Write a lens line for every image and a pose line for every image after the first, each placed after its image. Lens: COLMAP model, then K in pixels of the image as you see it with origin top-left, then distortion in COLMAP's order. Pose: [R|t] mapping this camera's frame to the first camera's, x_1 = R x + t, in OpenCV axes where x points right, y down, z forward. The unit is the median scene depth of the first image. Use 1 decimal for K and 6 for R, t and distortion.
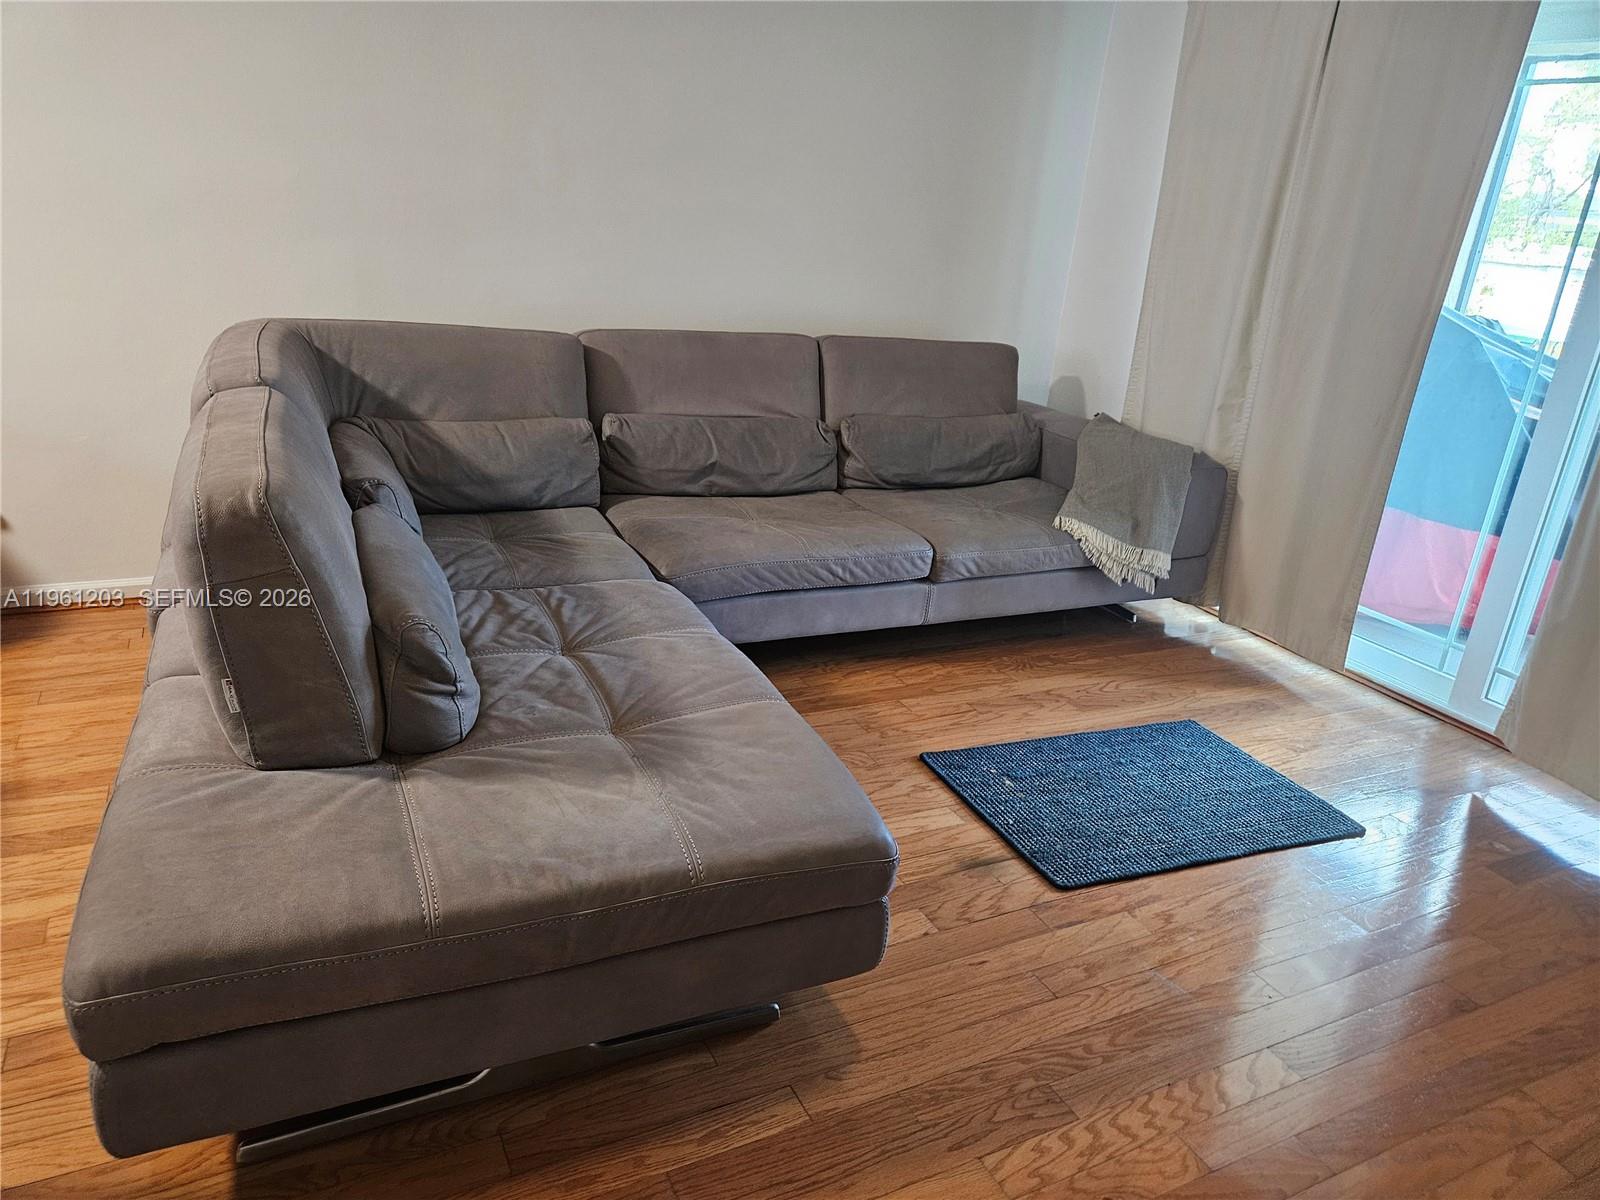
lens RADIAL K [[1047.5, 0, 800.0], [0, 1047.5, 600.0], [0, 0, 1]] dist [0.067614, -0.056423]
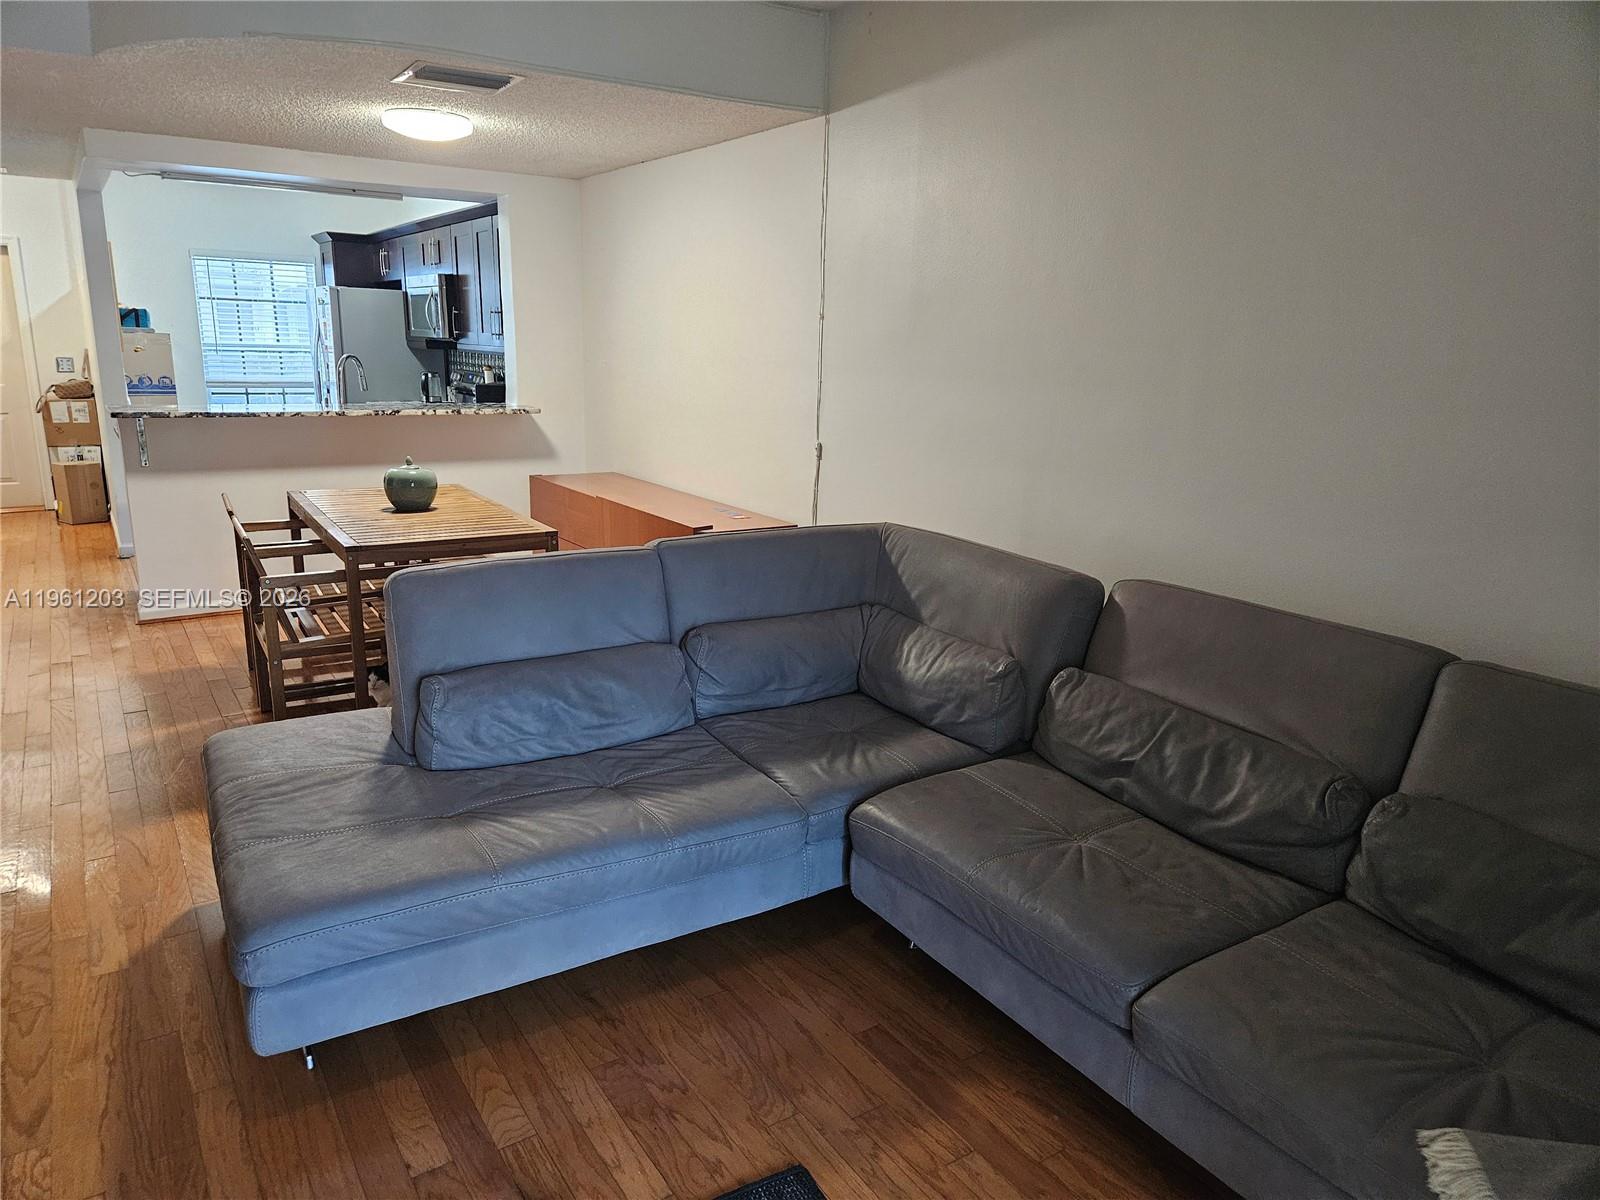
lens RADIAL K [[1047.5, 0, 800.0], [0, 1047.5, 600.0], [0, 0, 1]] dist [0.067614, -0.056423]
pose [[0.117439, 0.167607, -0.978834, 0.675844], [-0.366404, 0.923426, 0.114159, -0.260405], [0.923015, 0.345242, 0.169858, 0.659301]]
